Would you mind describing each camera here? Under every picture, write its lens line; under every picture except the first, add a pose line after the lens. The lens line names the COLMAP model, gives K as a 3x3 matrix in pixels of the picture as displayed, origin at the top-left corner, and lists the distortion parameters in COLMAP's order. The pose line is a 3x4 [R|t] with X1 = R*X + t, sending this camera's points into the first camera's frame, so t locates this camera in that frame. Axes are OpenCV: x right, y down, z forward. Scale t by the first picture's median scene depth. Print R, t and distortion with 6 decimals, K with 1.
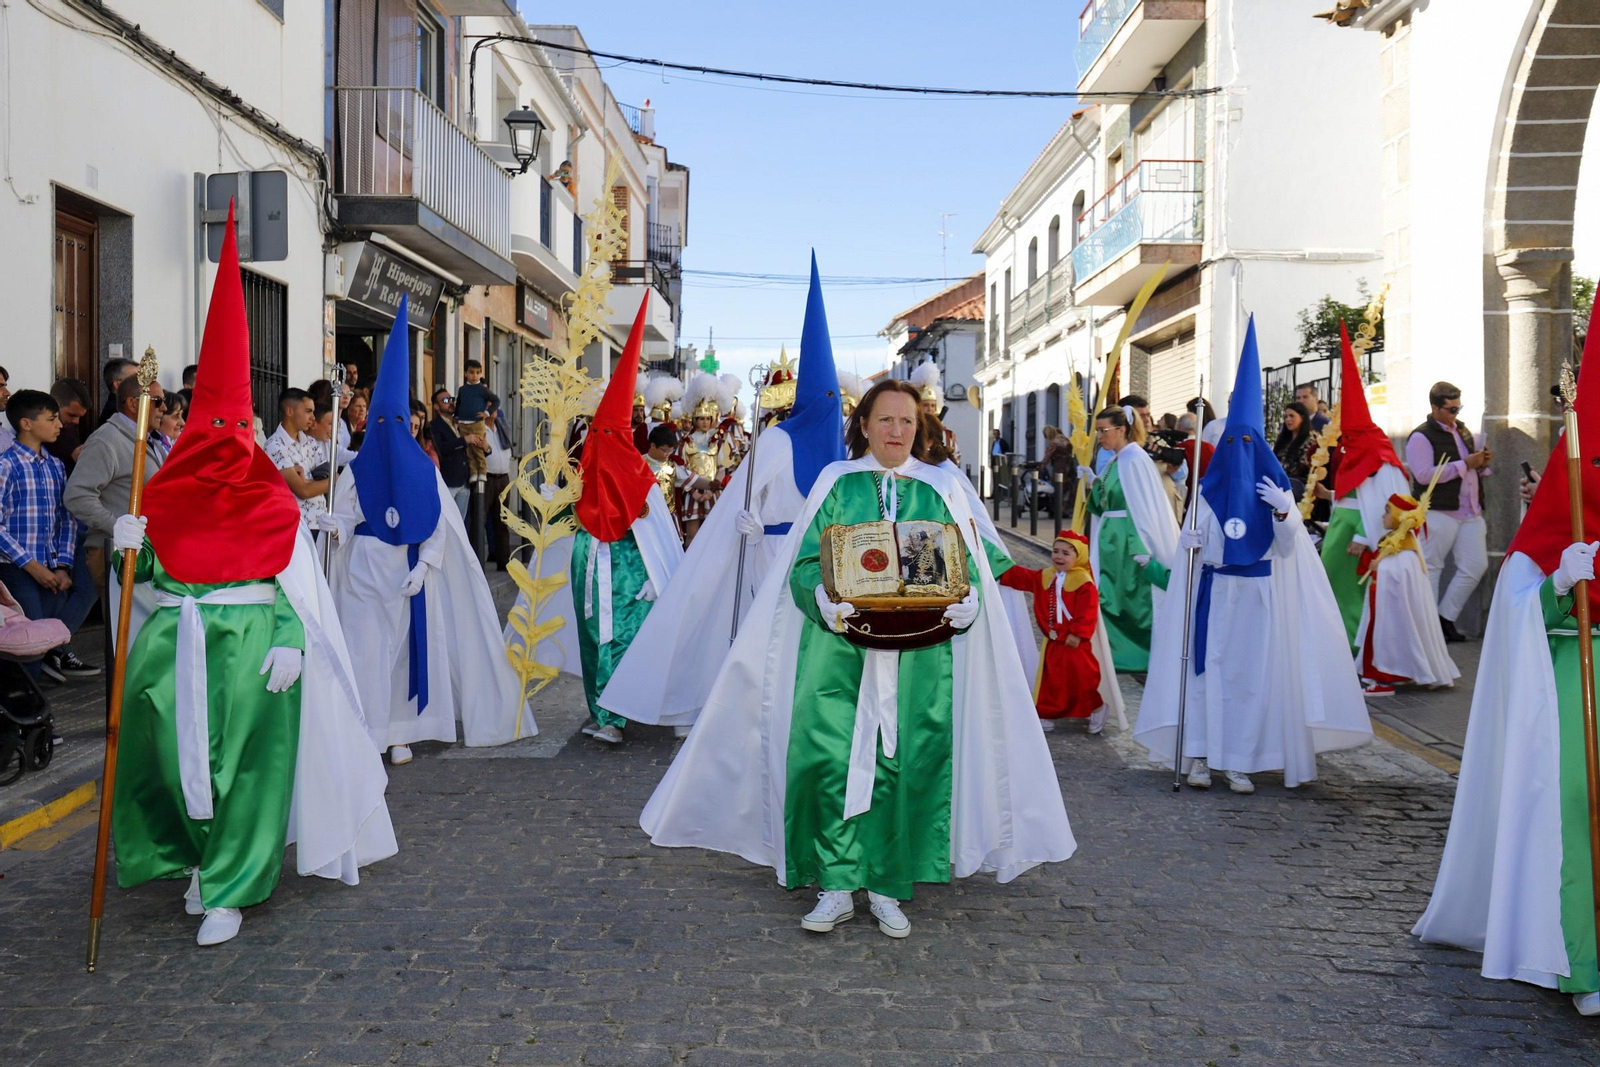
lens RADIAL K [[1529.8, 0, 792.0], [0, 1529.8, 537.3], [0, 0, 1]] dist [0.007108, 0.000000]
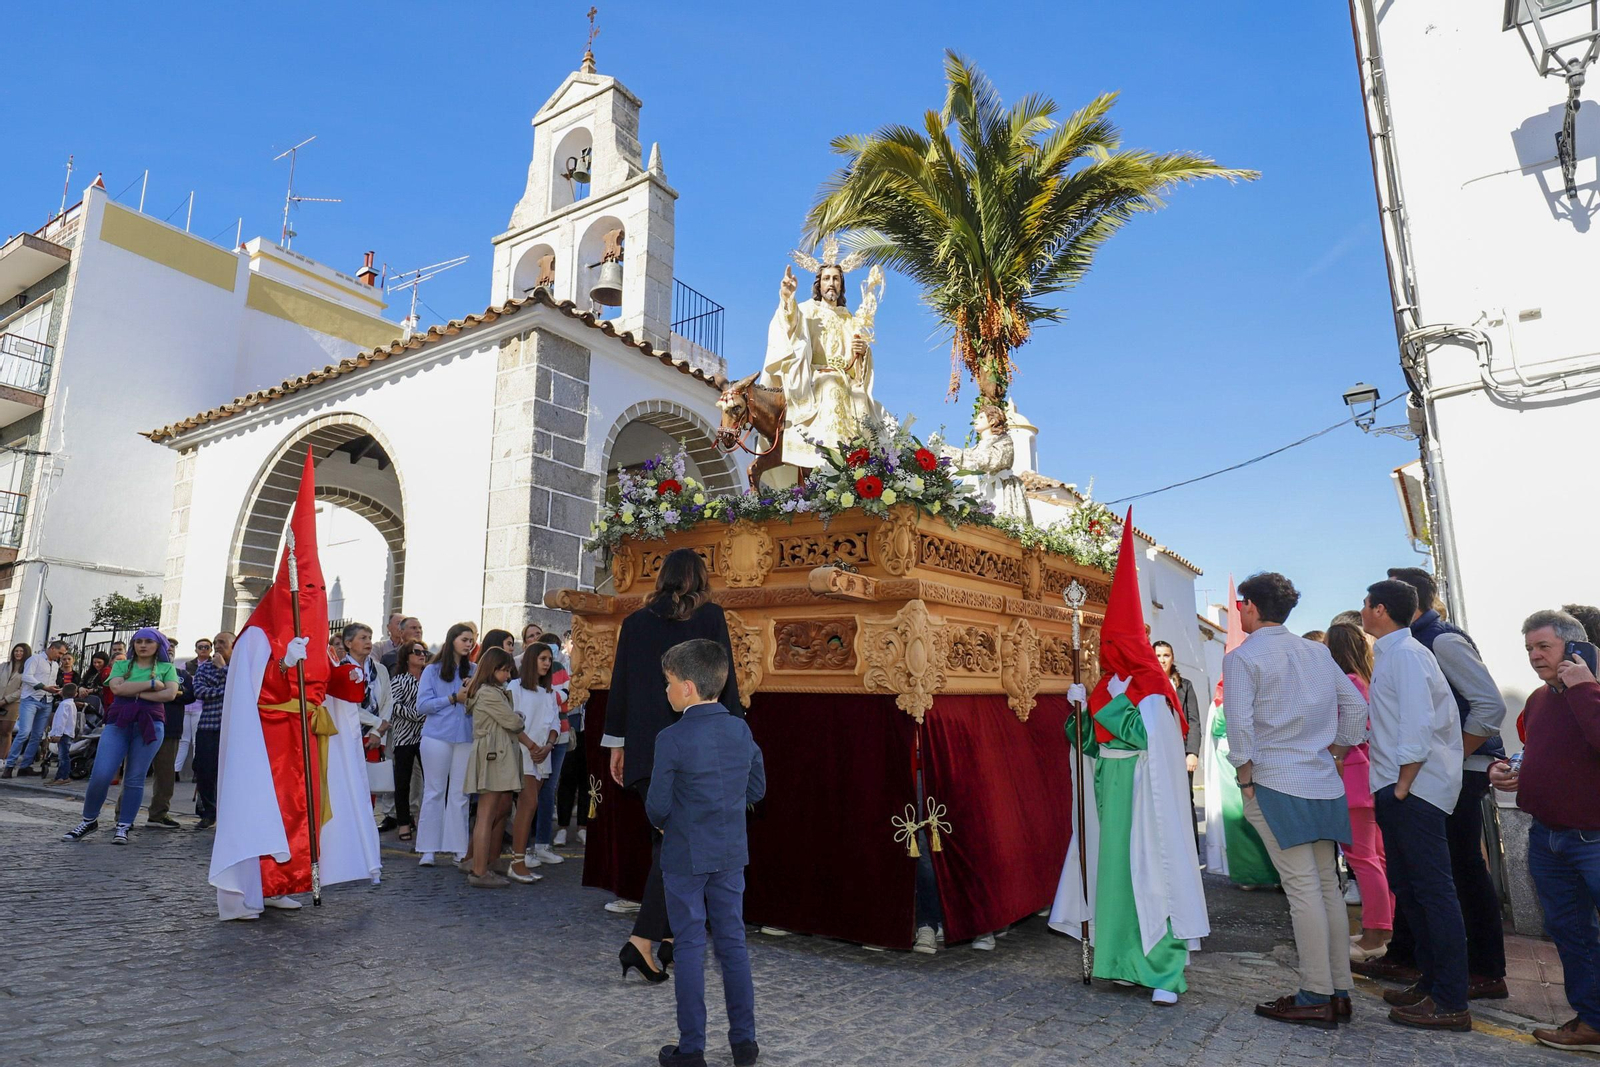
lens RADIAL K [[987.0, 0, 795.6], [0, 987.0, 541.8], [0, 0, 1]] dist [-0.001841, 0.003868]
pose [[0.560570, 0.174696, 0.809470, -0.091288], [0.026696, 0.973175, -0.228513, 0.043338], [-0.827676, 0.149707, 0.540869, -0.154976]]
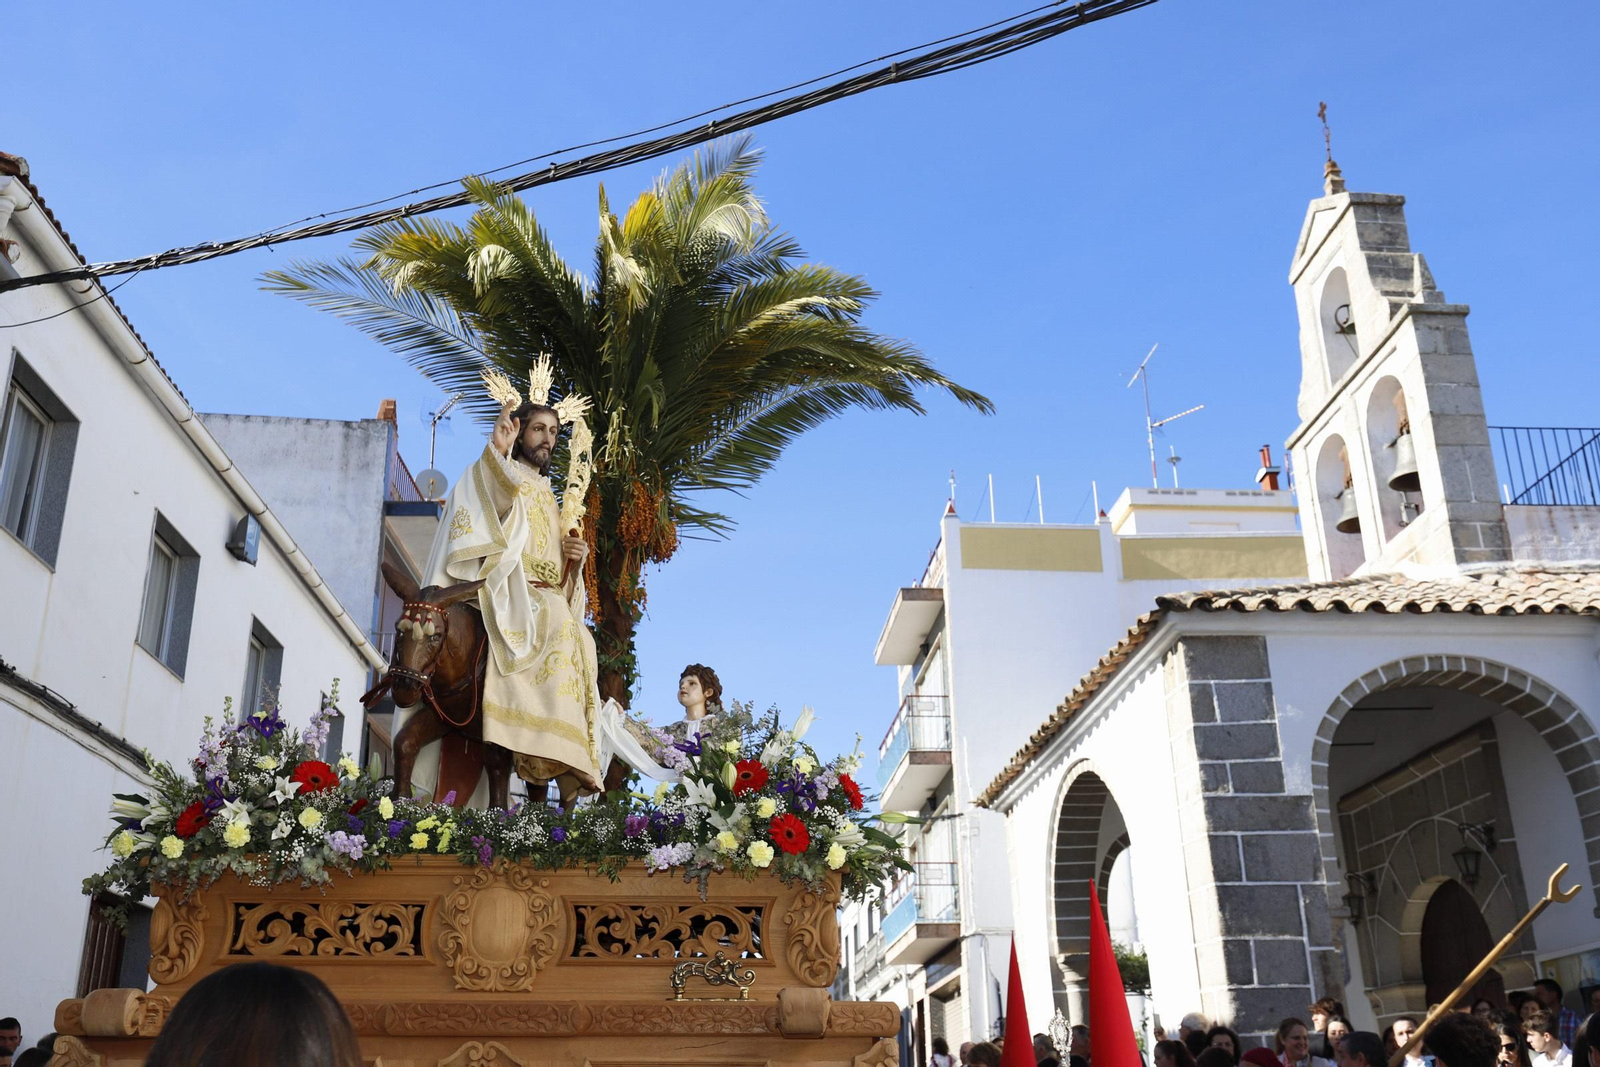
lens RADIAL K [[1529.8, 0, 795.9], [0, 1529.8, 528.3], [0, 0, 1]] dist [0.007108, 0.000000]
pose [[0.998018, 0.001125, 0.062918, 0.033148], [0.023934, 0.917914, -0.396057, 0.026656], [-0.058199, 0.396778, 0.916068, -0.418478]]
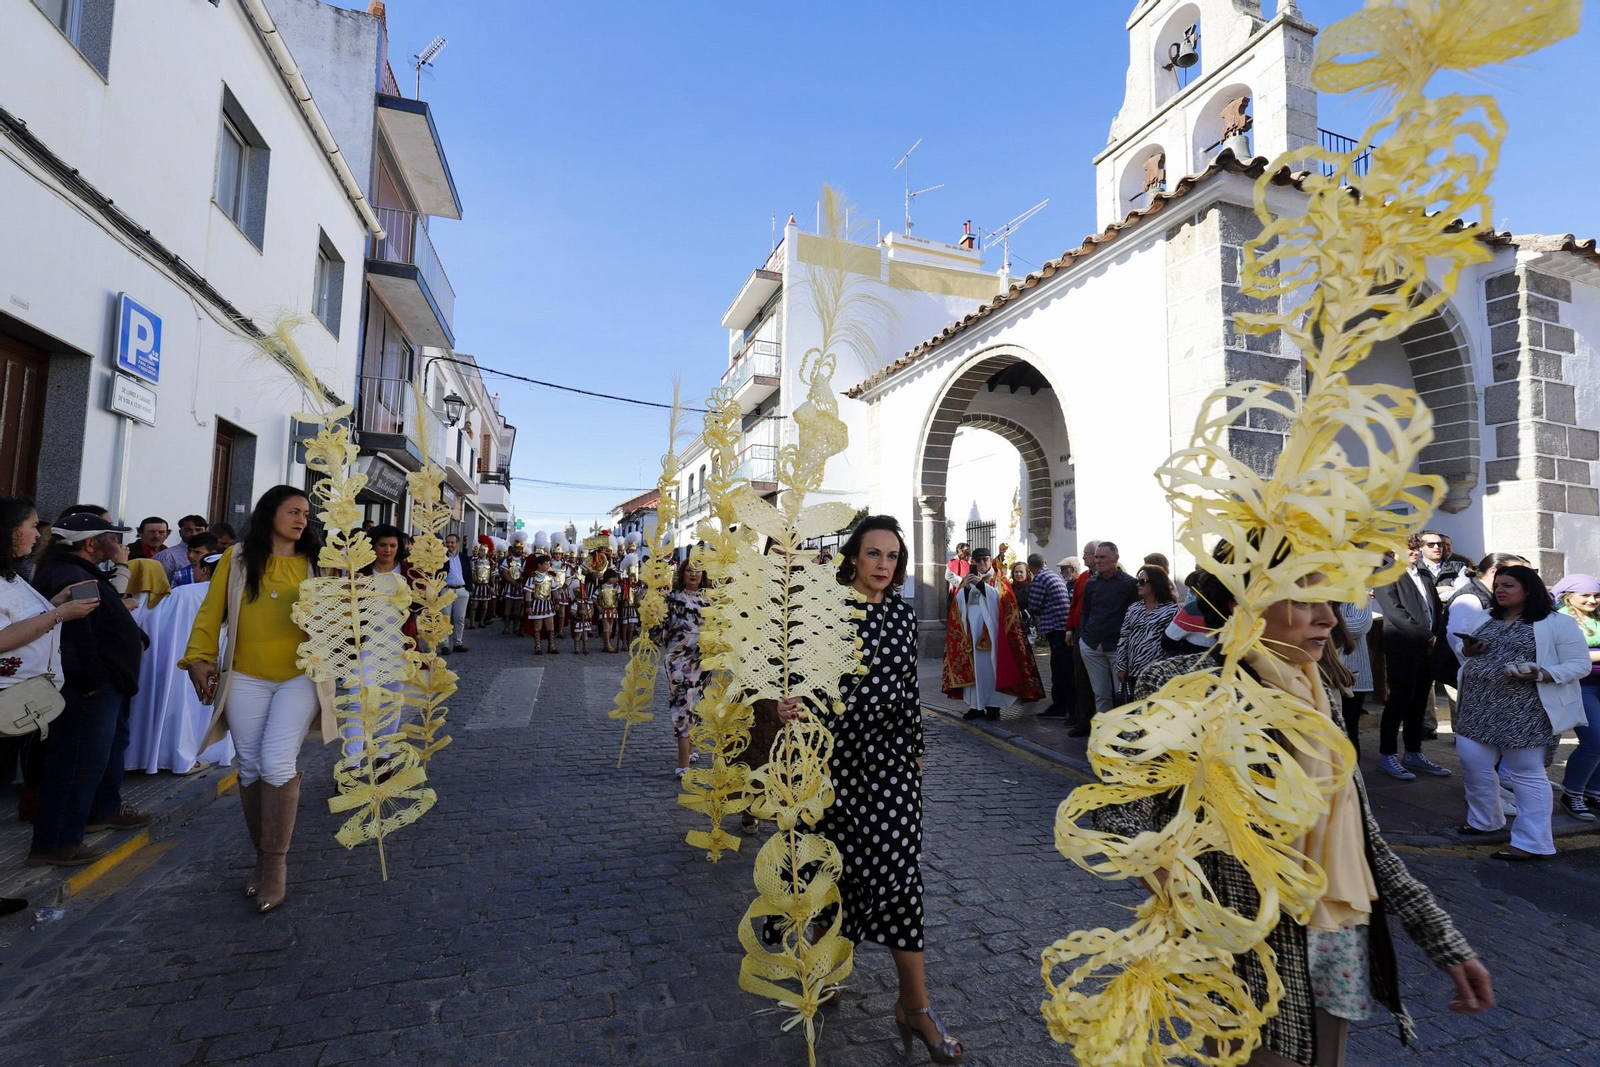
lens RADIAL K [[717.1, 0, 796.6], [0, 717.1, 539.7], [0, 0, 1]] dist [0.000420, -0.001172]
pose [[0.944712, 0.035279, 0.325997, -0.051886], [-0.002892, 0.995053, -0.099303, -0.002013], [-0.327888, 0.092870, 0.940141, -0.001829]]
